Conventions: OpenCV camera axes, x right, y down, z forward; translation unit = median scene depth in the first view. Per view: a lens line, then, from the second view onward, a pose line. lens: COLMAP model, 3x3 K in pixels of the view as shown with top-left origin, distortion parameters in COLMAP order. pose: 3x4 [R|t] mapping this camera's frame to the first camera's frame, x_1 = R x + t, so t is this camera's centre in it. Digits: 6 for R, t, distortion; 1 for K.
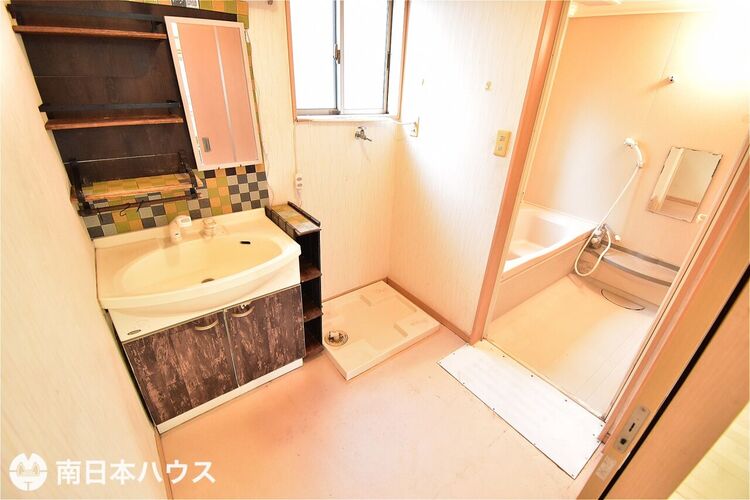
lens RADIAL K [[330.9, 0, 378.2], [0, 330.9, 246.4], [0, 0, 1]] dist [0.020178, -0.026115]
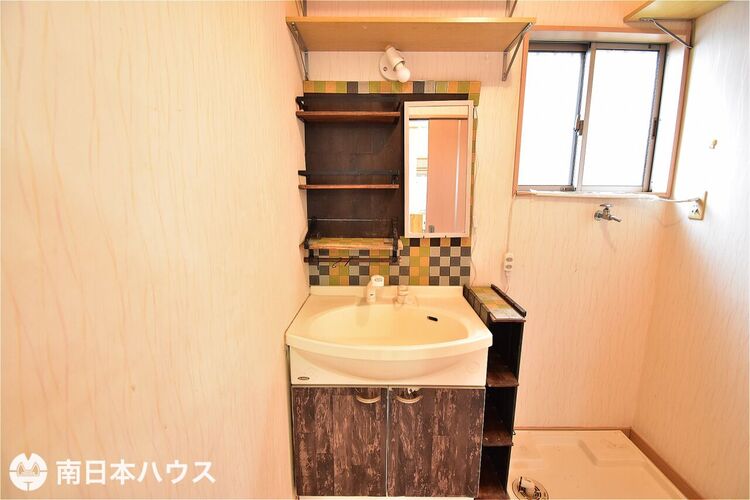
lens RADIAL K [[330.9, 0, 378.2], [0, 330.9, 246.4], [0, 0, 1]] dist [0.020178, -0.026115]
pose [[0.790171, 0.065918, -0.609331, 0.010340], [-0.250032, 0.942375, -0.222291, 0.040063], [0.559565, 0.328000, 0.761119, 0.184782]]
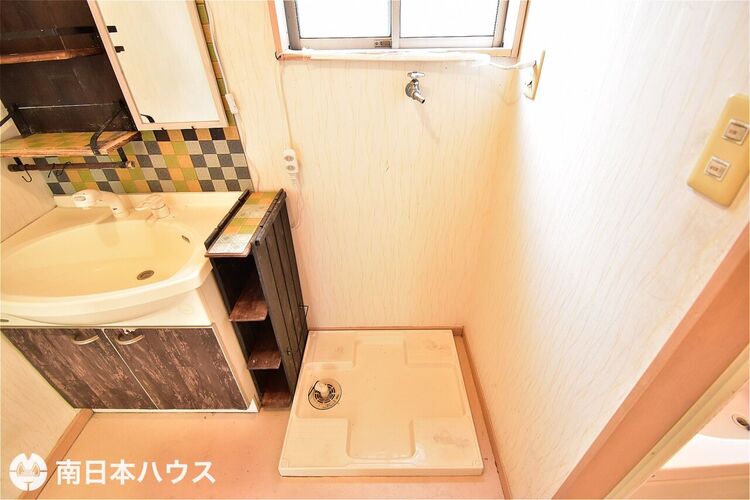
lens RADIAL K [[330.9, 0, 378.2], [0, 330.9, 246.4], [0, 0, 1]] dist [0.020178, -0.026115]
pose [[0.793850, 0.297089, -0.530604, 0.310939], [-0.229669, 0.954392, 0.190758, -0.227841], [0.563076, -0.029570, 0.825876, 0.647357]]
